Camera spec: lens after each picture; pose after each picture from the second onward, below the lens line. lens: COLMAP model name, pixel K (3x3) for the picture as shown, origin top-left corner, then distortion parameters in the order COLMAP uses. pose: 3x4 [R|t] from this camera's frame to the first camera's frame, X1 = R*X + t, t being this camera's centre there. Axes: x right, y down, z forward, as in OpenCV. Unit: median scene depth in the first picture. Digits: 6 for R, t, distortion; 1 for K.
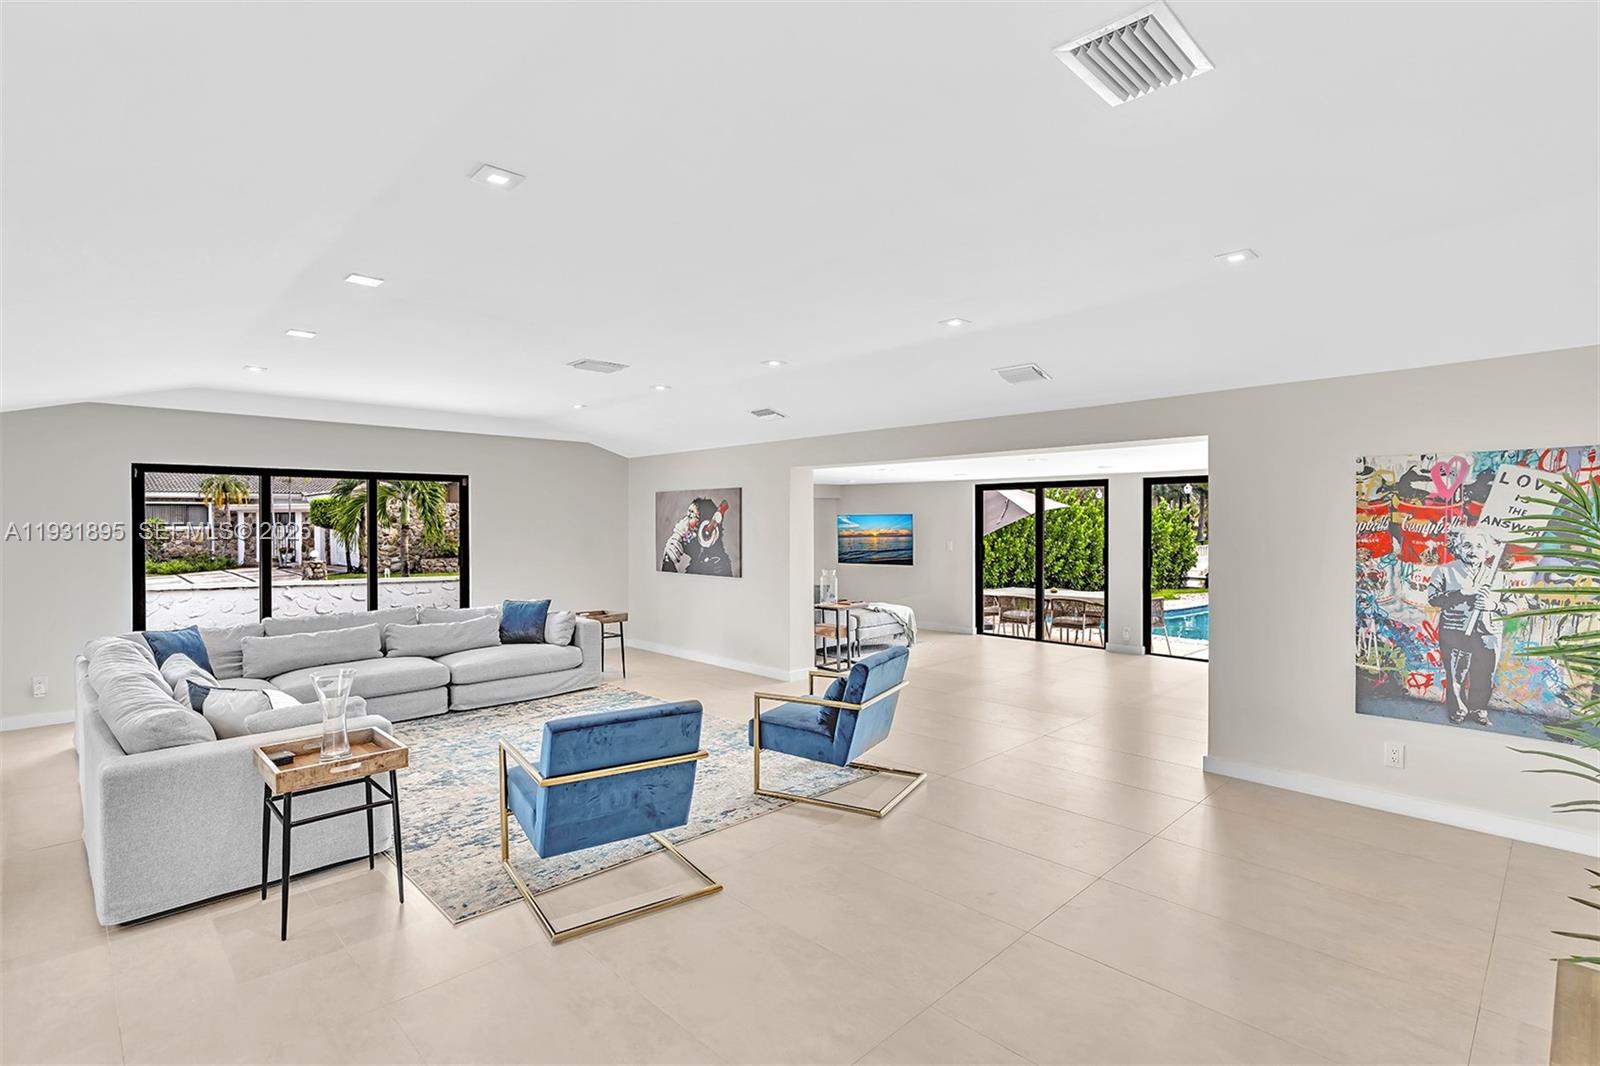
lens RADIAL K [[758.1, 0, 810.2], [0, 758.1, 528.9], [0, 0, 1]] dist [0.003438, 0.001376]
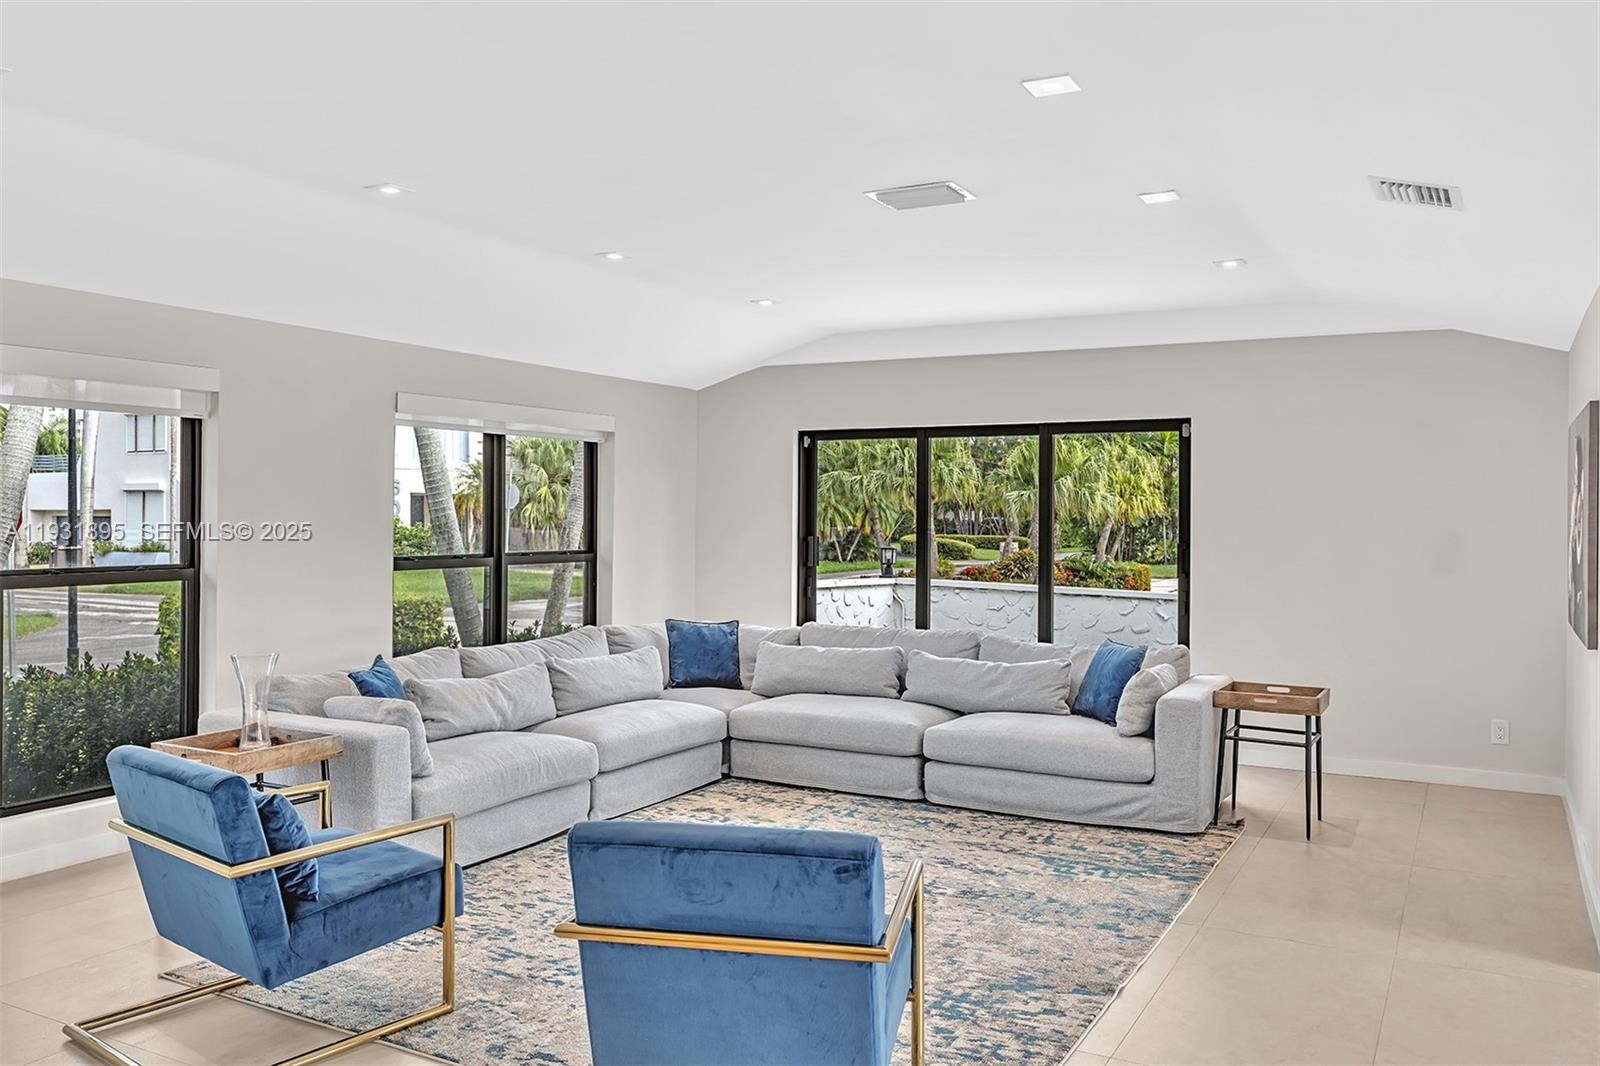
lens RADIAL K [[1275.8, 0, 799.7], [0, 1275.8, 524.4], [0, 0, 1]] dist [0.006418, 0.001141]
pose [[0.284869, 0.016014, -0.958433, 1.225029], [-0.012164, 0.999840, 0.013090, 0.001323], [0.958489, 0.007930, 0.285019, 1.460318]]
